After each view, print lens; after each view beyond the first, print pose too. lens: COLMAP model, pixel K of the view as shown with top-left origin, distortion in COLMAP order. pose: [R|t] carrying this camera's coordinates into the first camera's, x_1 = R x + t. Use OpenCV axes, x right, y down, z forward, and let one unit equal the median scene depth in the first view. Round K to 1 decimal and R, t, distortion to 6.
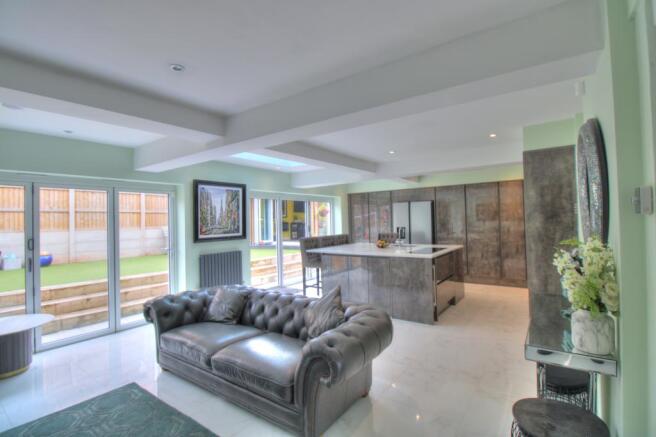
lens RADIAL K [[309.7, 0, 331.6], [0, 309.7, 216.3], [0, 0, 1]] dist [-0.001151, -0.001005]
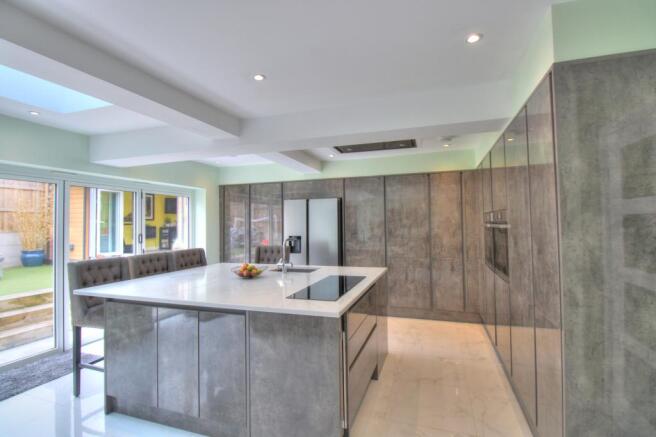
lens RADIAL K [[309.7, 0, 328.6], [0, 309.7, 217.8], [0, 0, 1]] dist [-0.001151, -0.001005]
pose [[0.960466, 0.016930, 0.277883, 0.109447], [-0.014137, 0.999827, -0.012050, 0.003165], [-0.278039, 0.007646, 0.960539, 0.343355]]
